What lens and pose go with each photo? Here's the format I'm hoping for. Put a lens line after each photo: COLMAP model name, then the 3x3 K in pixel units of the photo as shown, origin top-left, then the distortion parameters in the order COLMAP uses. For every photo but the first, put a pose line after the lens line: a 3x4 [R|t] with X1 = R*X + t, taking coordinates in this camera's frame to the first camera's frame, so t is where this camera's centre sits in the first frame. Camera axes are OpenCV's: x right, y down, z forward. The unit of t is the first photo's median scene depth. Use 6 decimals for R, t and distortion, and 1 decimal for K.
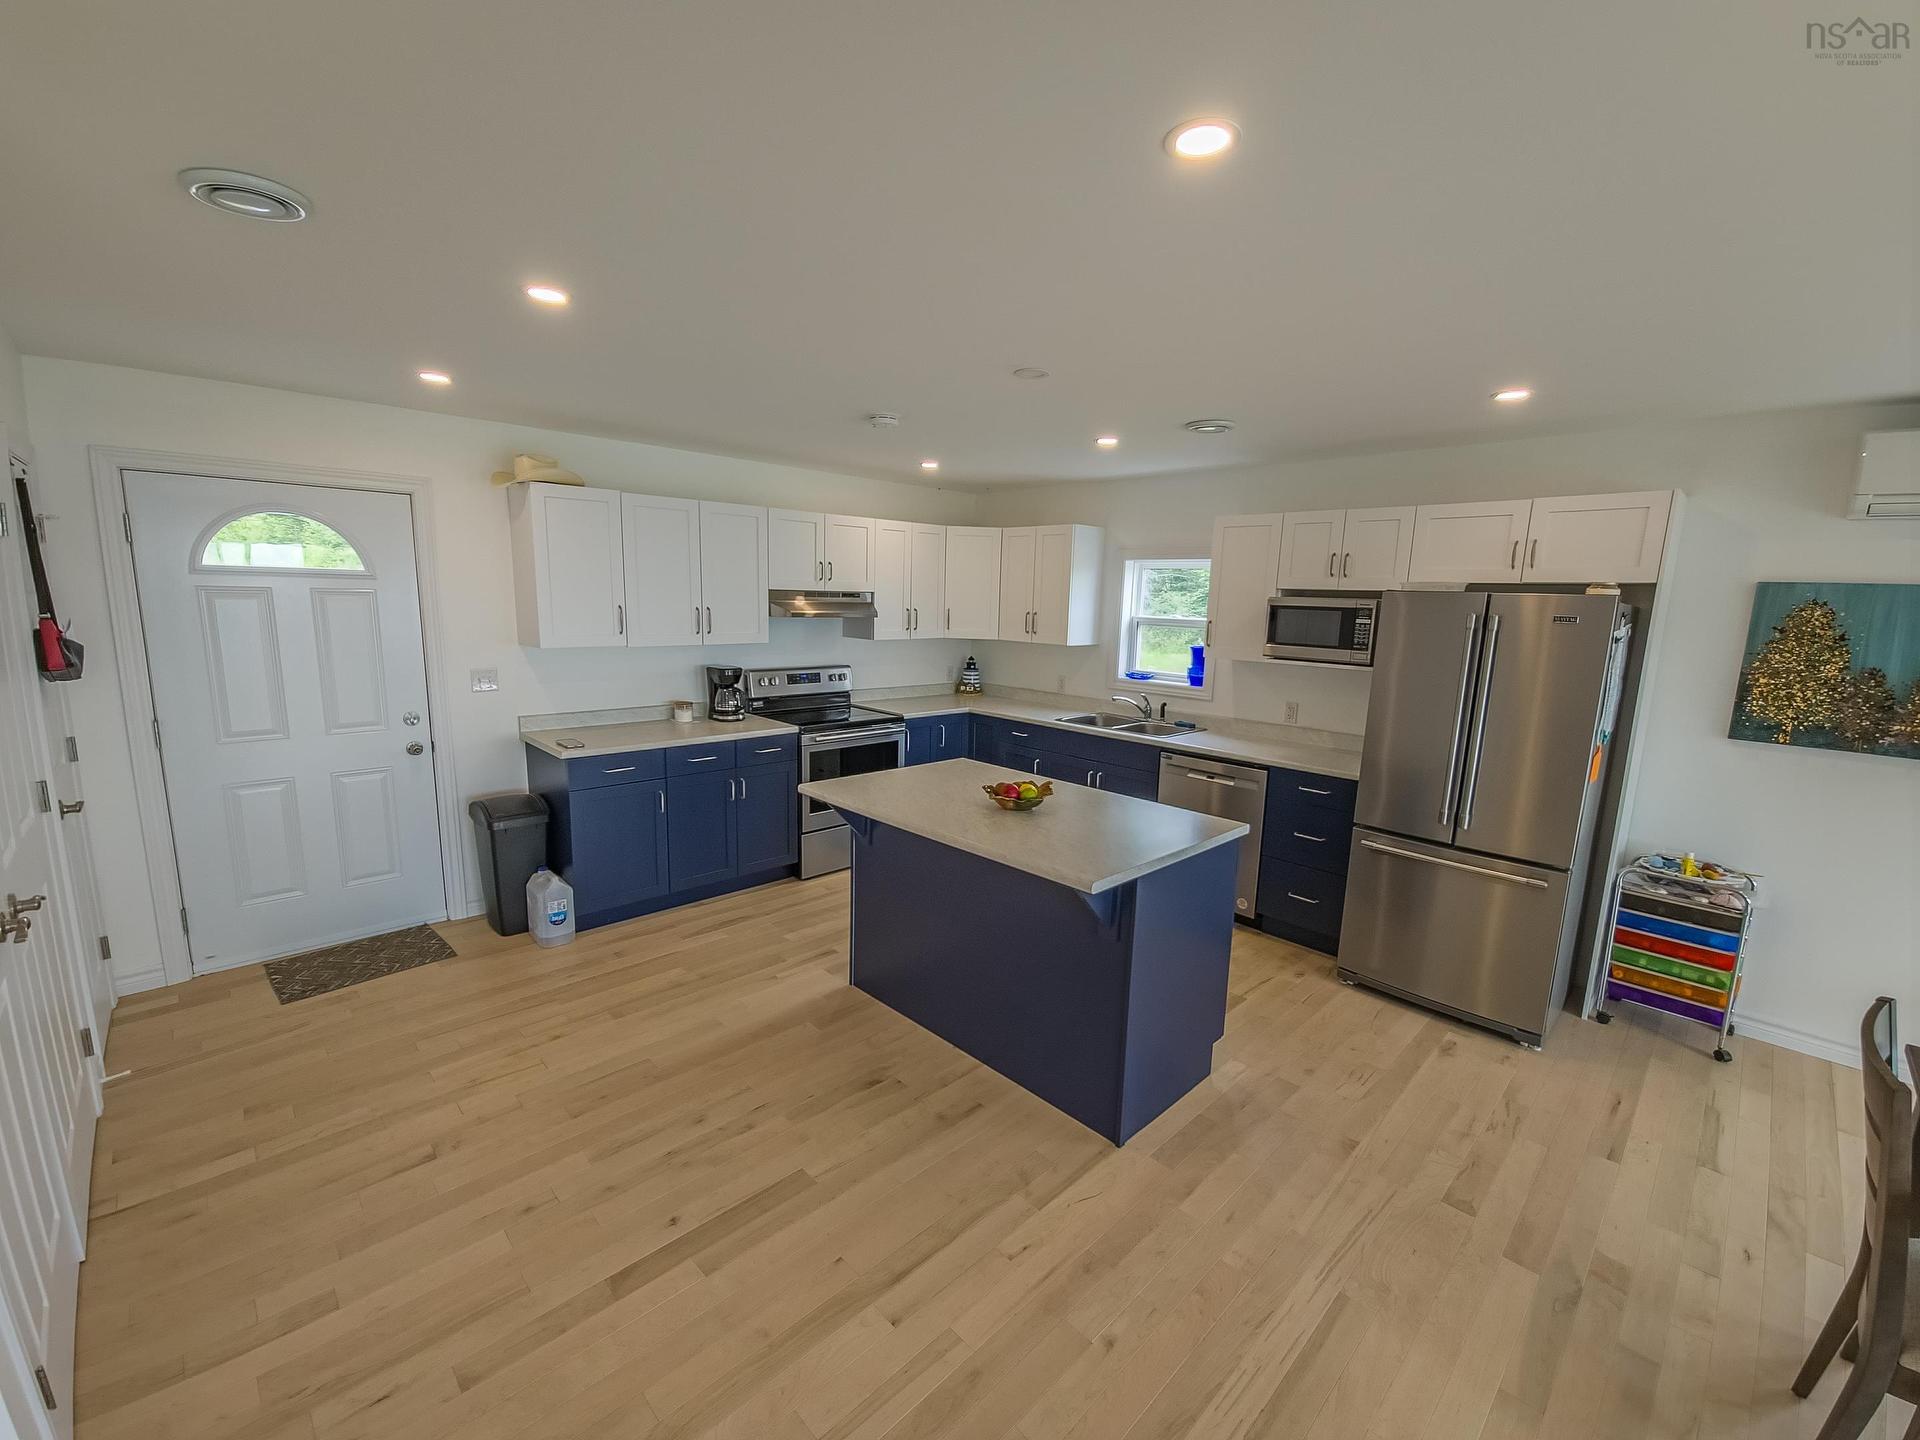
lens RADIAL K [[796.3, 0, 957.7], [0, 796.3, 727.2], [0, 0, 1]] dist [0.003016, -0.000038]
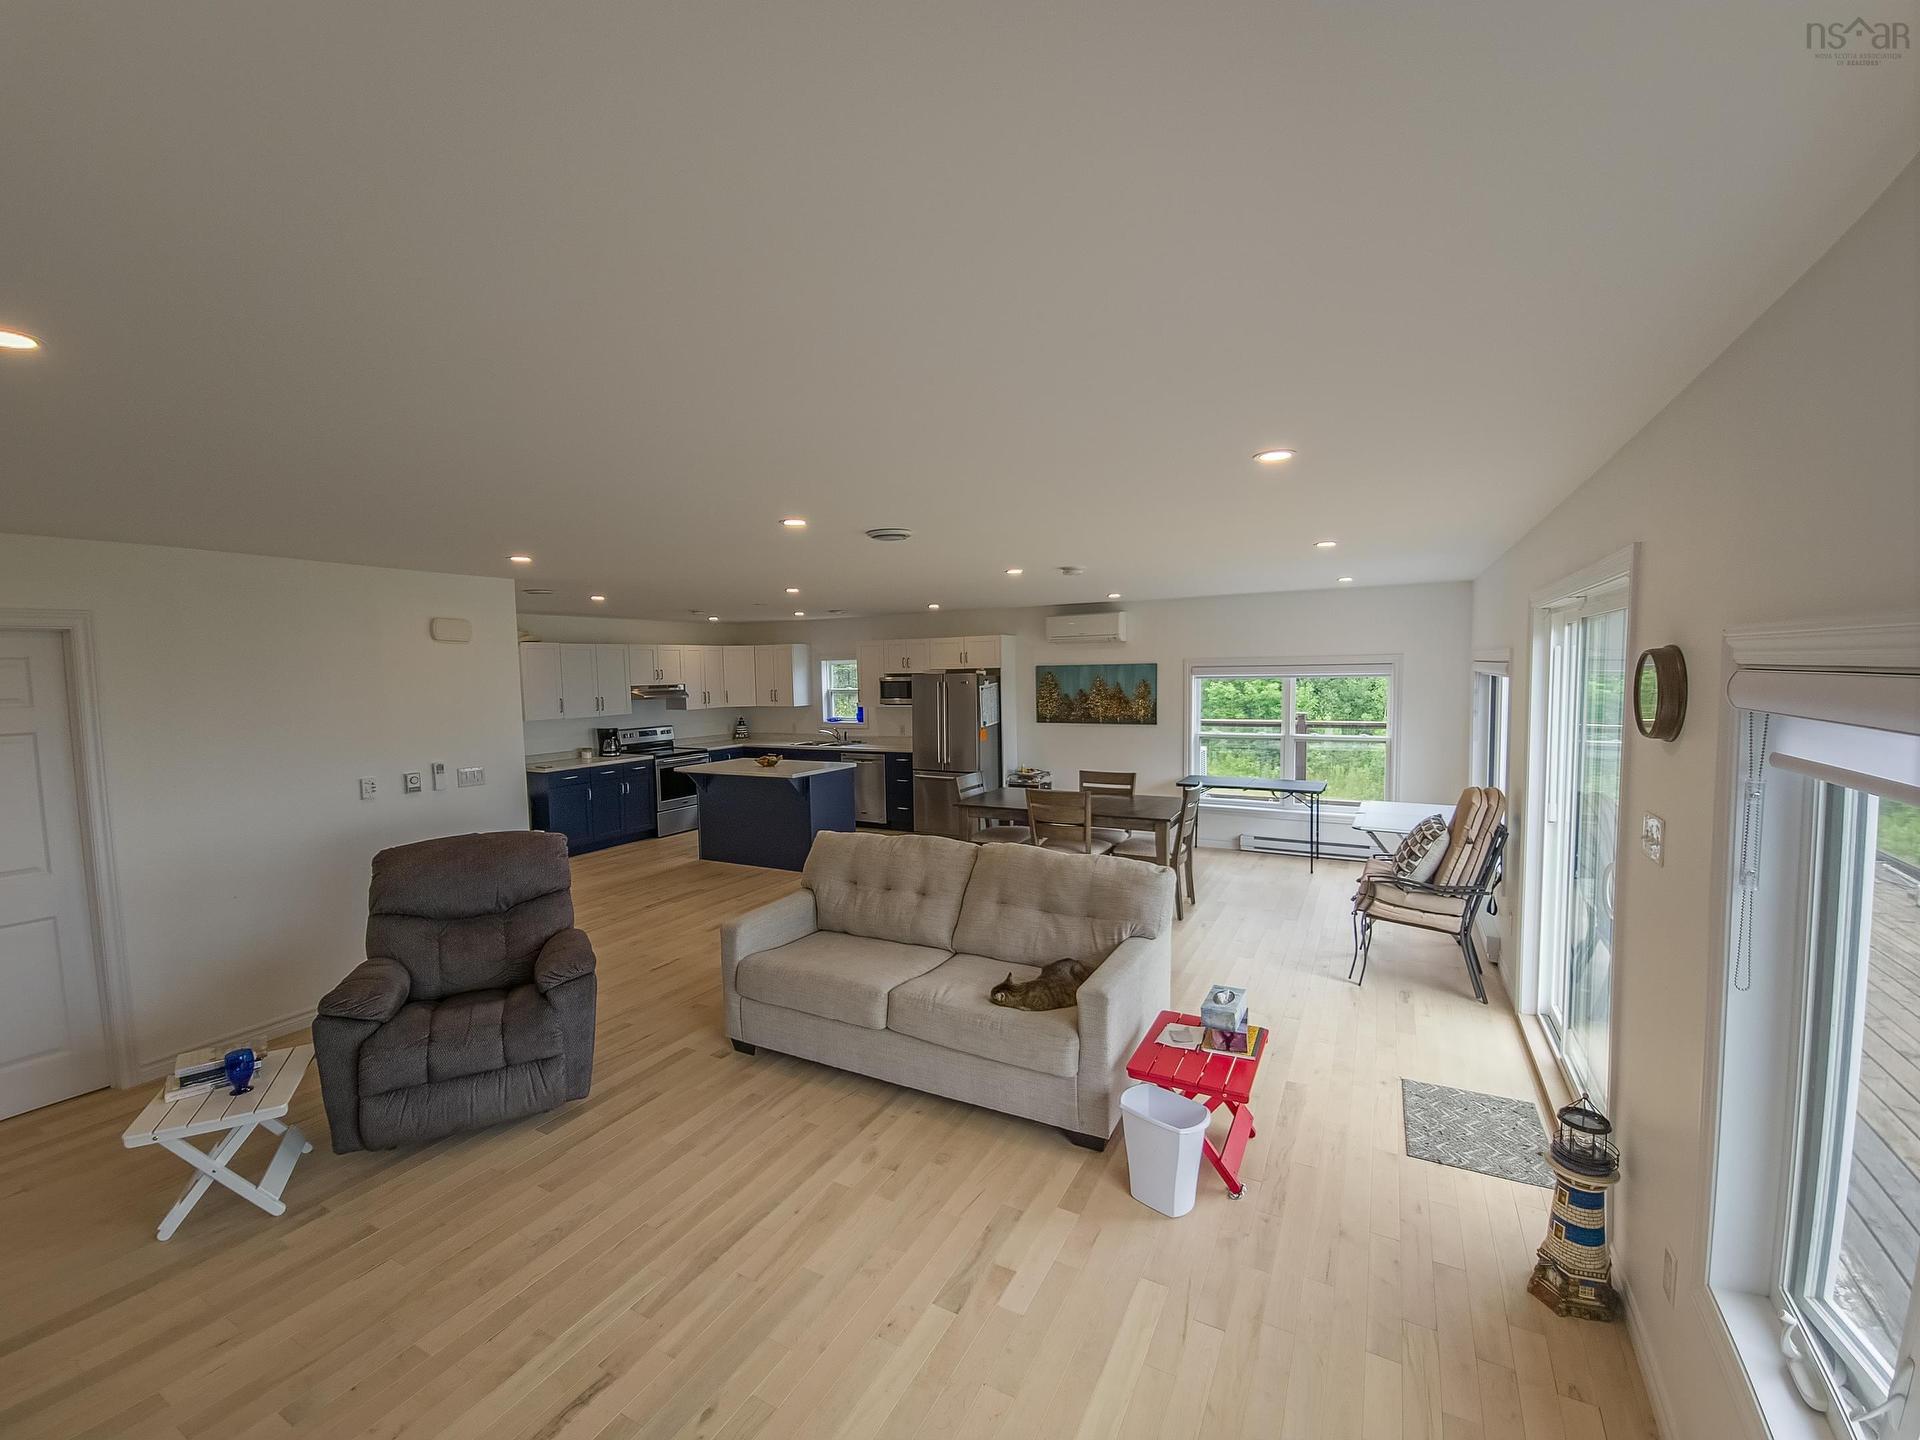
lens RADIAL K [[796.3, 0, 957.7], [0, 796.3, 727.2], [0, 0, 1]] dist [0.003016, -0.000038]
pose [[0.954341, -0.068285, 0.290808, -0.051457], [0.094936, 0.992381, -0.078528, 0.150248], [-0.283231, 0.102551, 0.953553, -1.038624]]
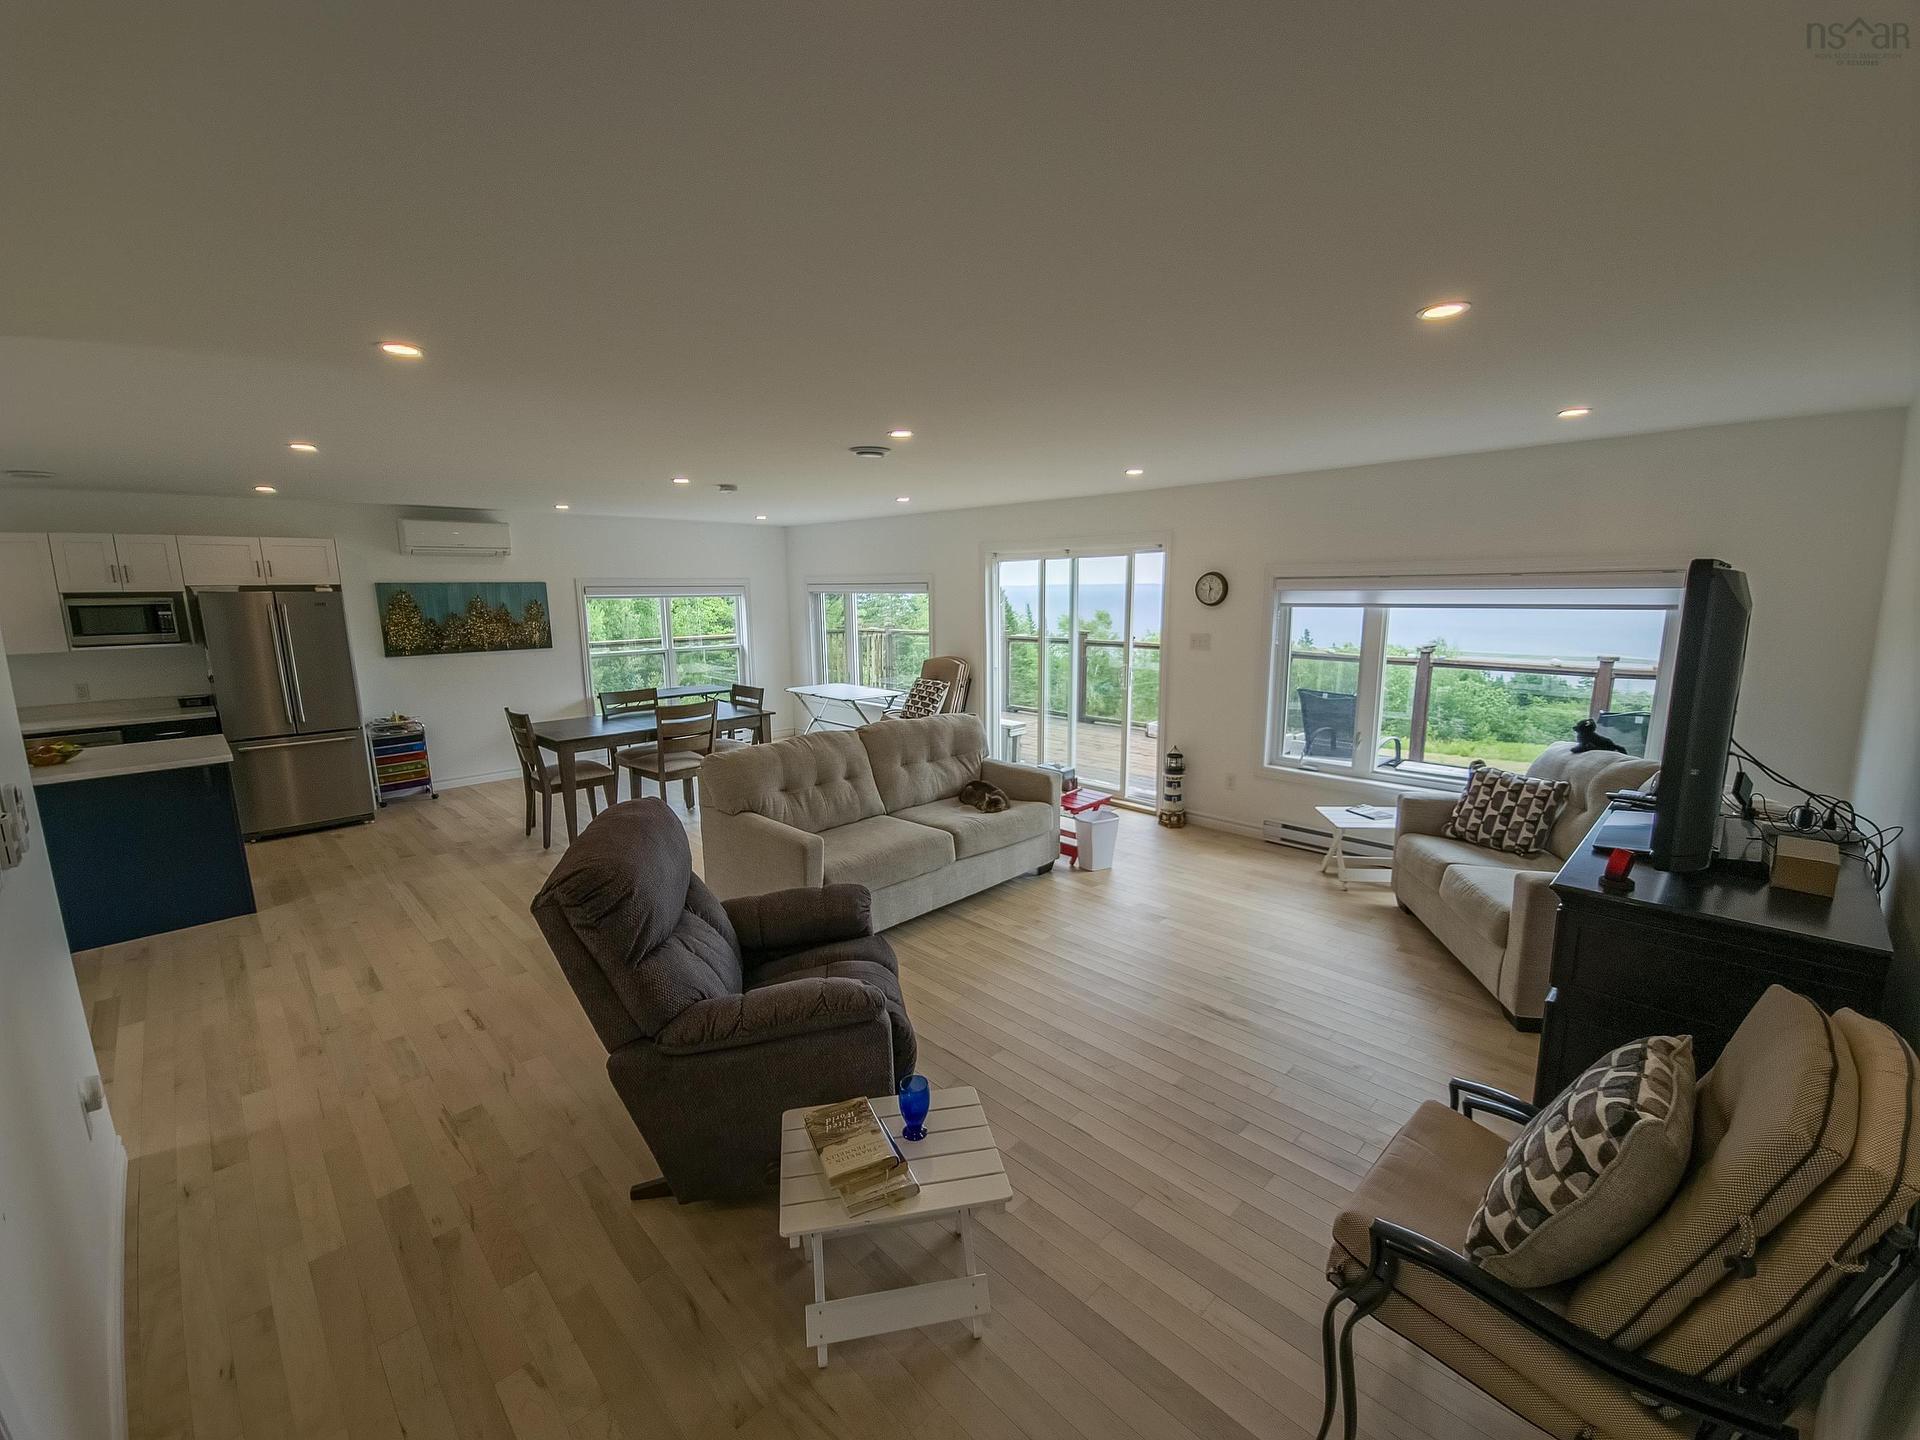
lens RADIAL K [[784.9, 0, 976.2], [0, 784.9, 728.4], [0, 0, 1]] dist [-0.015850, -0.000058]
pose [[-0.025925, -0.204794, 0.978462, -0.783923], [0.170474, 0.963548, 0.206189, 0.026470], [-0.985021, 0.172148, 0.009932, -0.362332]]
